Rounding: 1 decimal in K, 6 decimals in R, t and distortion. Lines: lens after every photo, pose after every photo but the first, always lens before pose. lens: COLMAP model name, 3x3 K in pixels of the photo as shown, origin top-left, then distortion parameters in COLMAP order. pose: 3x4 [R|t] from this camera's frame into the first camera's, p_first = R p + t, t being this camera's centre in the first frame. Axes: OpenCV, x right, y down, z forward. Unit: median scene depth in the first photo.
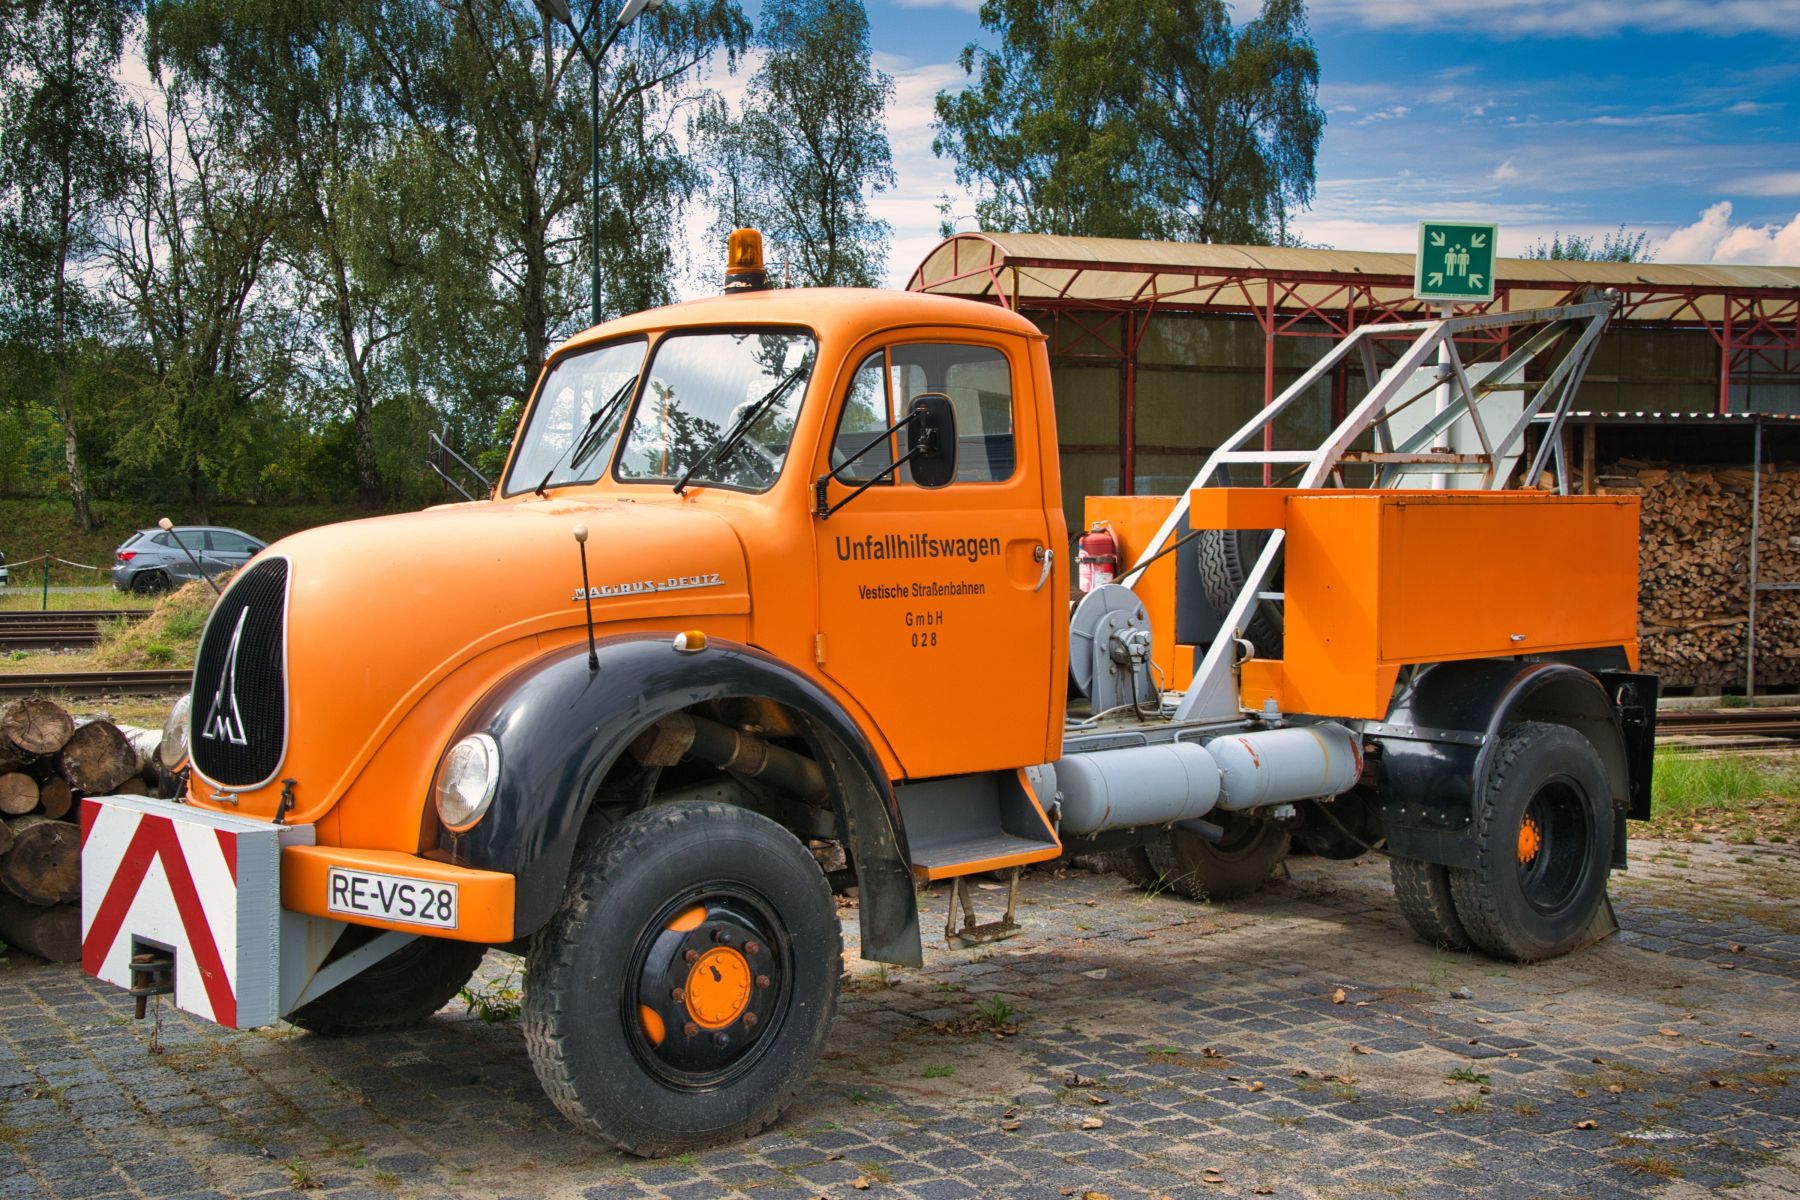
lens RADIAL K [[2111.5, 0, 898.3], [0, 2111.5, 625.6], [0, 0, 1]] dist [-0.023531, 0.620098]
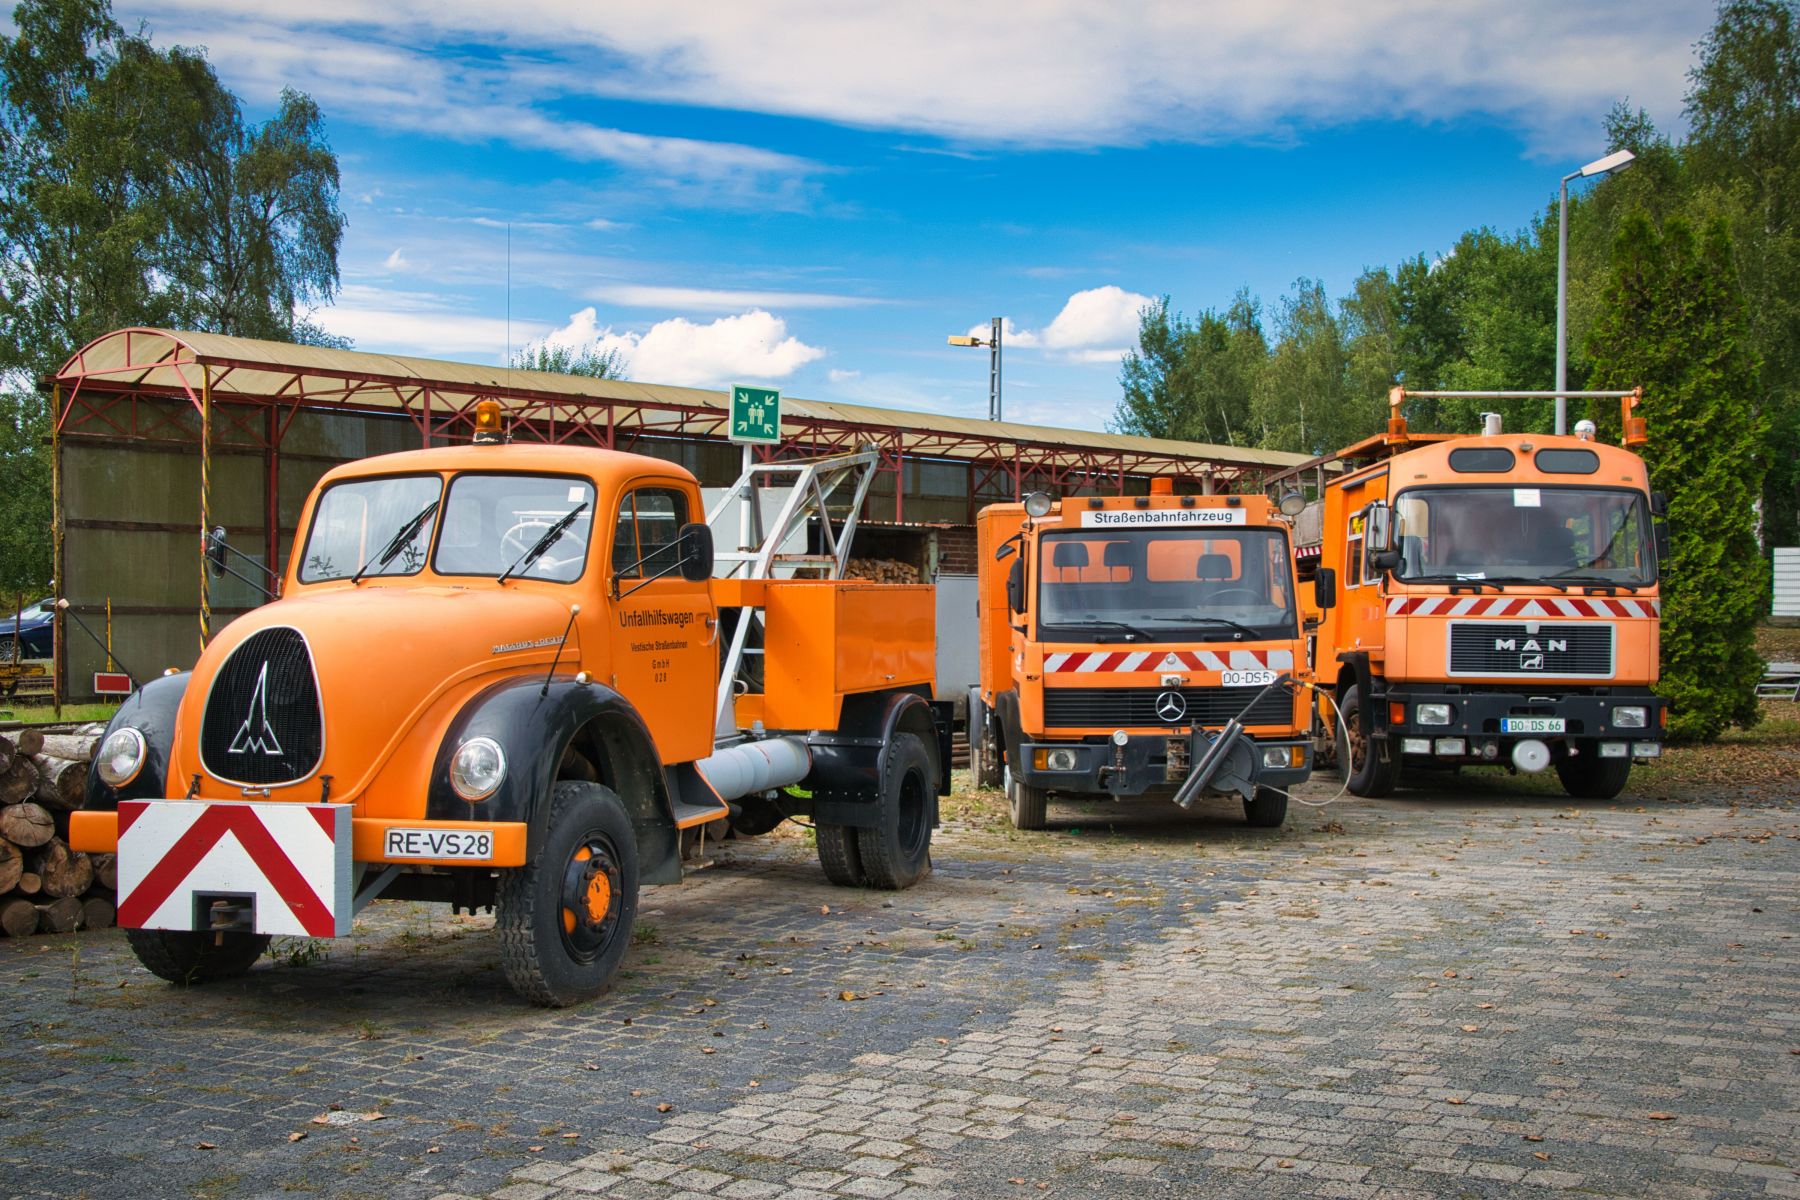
lens RADIAL K [[2111.5, 0, 898.3], [0, 2111.5, 625.6], [0, 0, 1]] dist [-0.023531, 0.620098]
pose [[0.871364, -0.004739, 0.490615, -0.460514], [0.022015, 0.999324, -0.029446, 0.013879], [-0.490144, 0.036459, 0.870879, -0.342671]]
